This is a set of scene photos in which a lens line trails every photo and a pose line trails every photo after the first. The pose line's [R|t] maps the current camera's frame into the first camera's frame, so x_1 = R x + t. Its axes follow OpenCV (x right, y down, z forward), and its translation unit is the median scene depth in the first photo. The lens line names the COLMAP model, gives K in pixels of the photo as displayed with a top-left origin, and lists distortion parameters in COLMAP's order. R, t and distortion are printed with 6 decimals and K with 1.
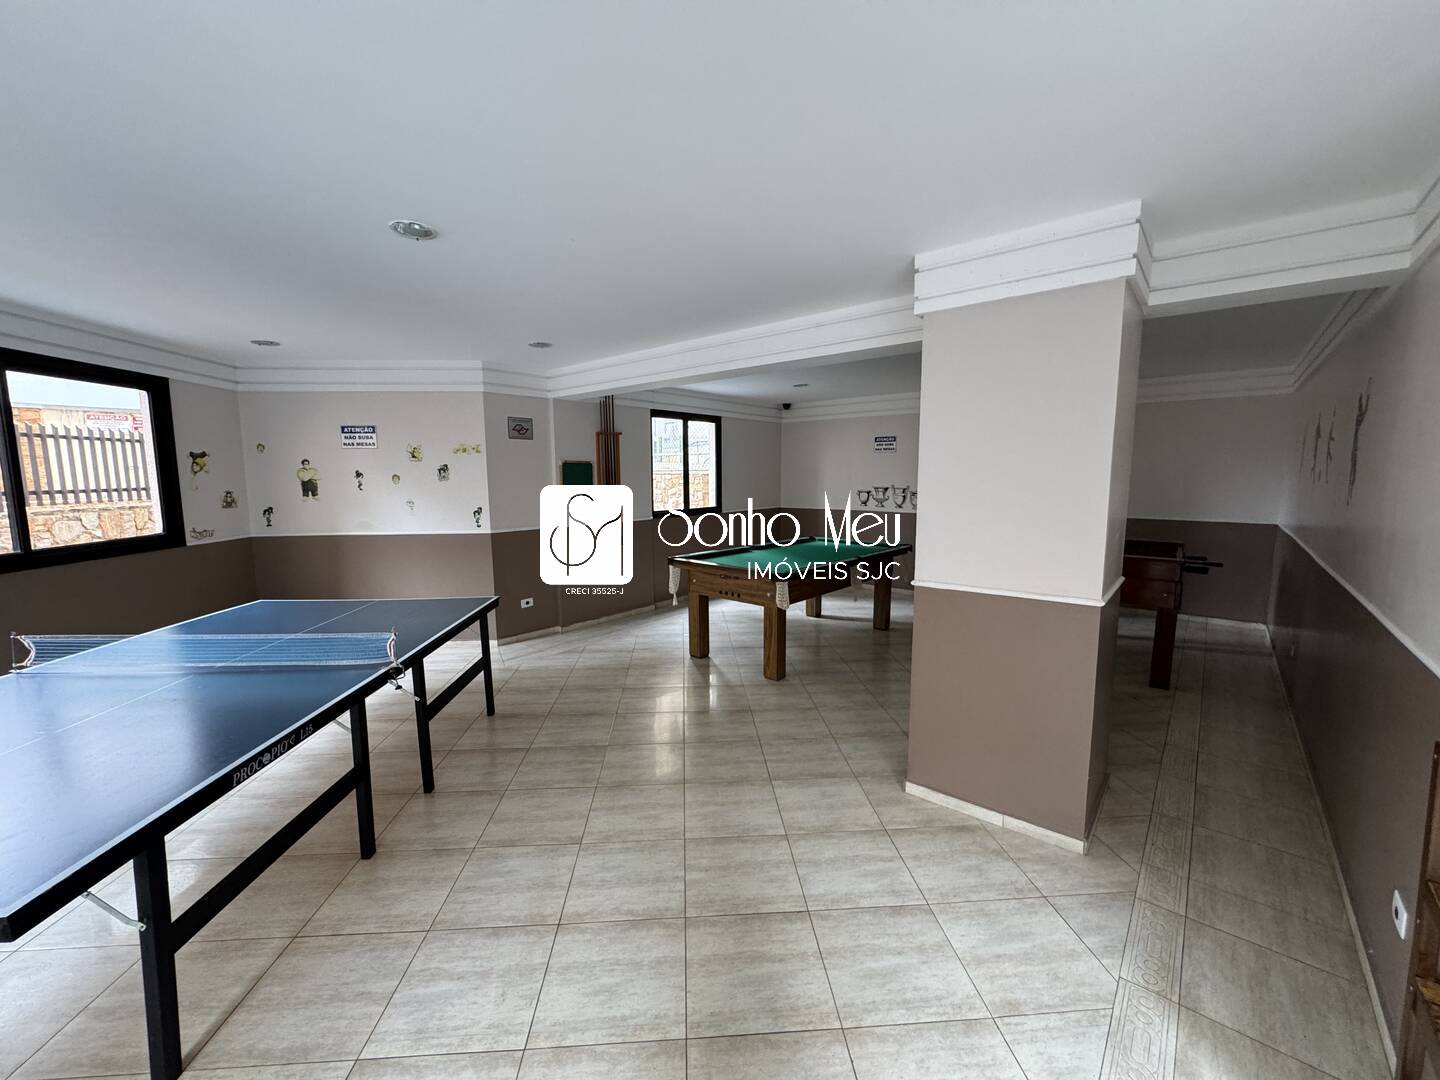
lens RADIAL K [[576.6, 0, 720.0], [0, 576.6, 540.0], [0, 0, 1]] dist [-0.013586, 0.000095]
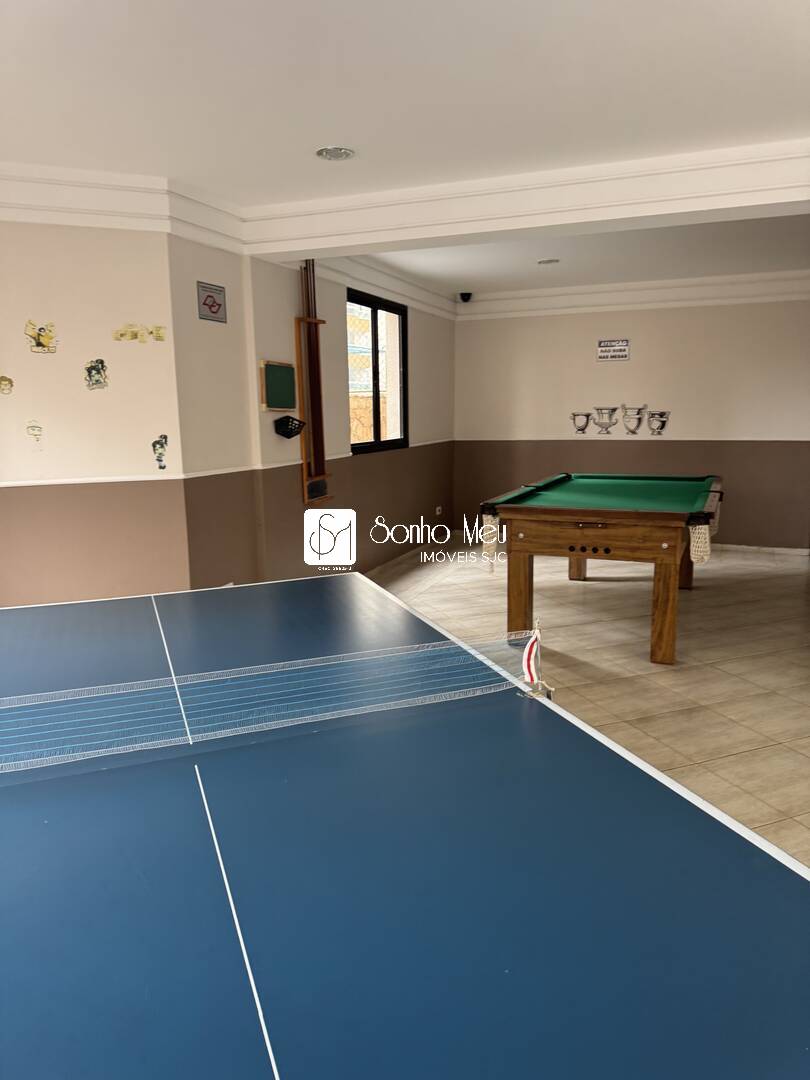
lens RADIAL K [[760.7, 0, 405.0], [0, 760.7, 540.0], [0, 0, 1]] dist [-0.005361, -0.022606]
pose [[0.944938, -0.061256, 0.321465, -0.387482], [0.043689, 0.997145, 0.061586, 0.011777], [-0.324319, -0.044151, 0.944917, 0.160168]]
